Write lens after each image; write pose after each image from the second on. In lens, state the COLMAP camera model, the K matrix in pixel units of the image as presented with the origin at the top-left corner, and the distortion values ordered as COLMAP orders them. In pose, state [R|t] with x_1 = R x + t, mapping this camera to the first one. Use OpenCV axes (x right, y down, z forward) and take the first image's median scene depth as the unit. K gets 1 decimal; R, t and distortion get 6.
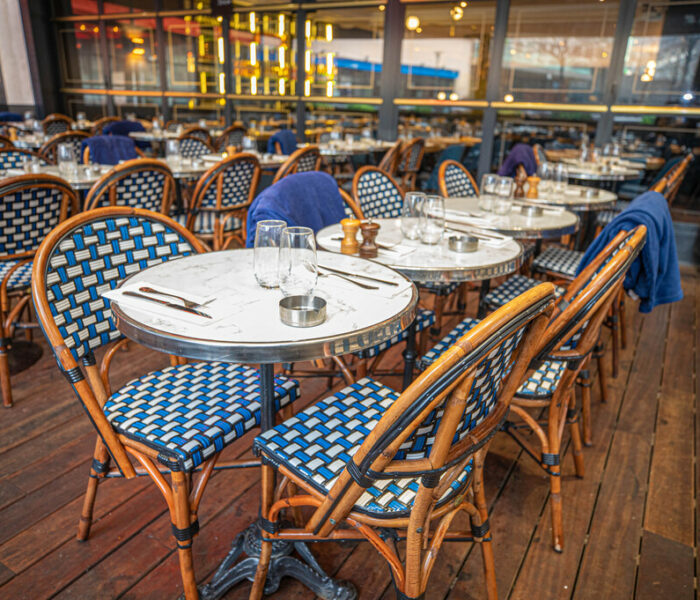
lens RADIAL K [[564.1, 0, 349.7], [0, 564.1, 301.0], [0, 0, 1]] dist [-0.008418, 0.000537]
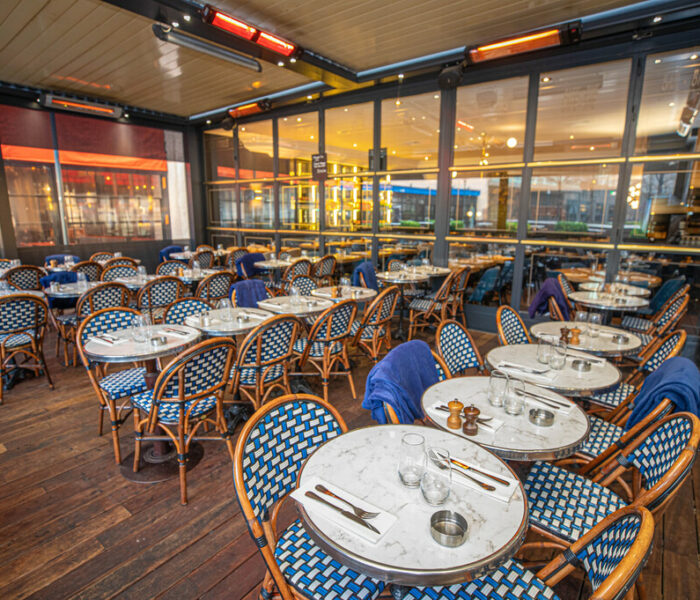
lens RADIAL K [[425.5, 0, 348.4], [0, 425.5, 300.2], [0, 0, 1]] dist [-0.038530, 0.006881]
pose [[0.992524, -0.007860, -0.121799, -0.085604], [-0.010115, 0.989194, -0.146262, -0.162047], [0.121632, 0.146401, 0.981719, -0.024882]]
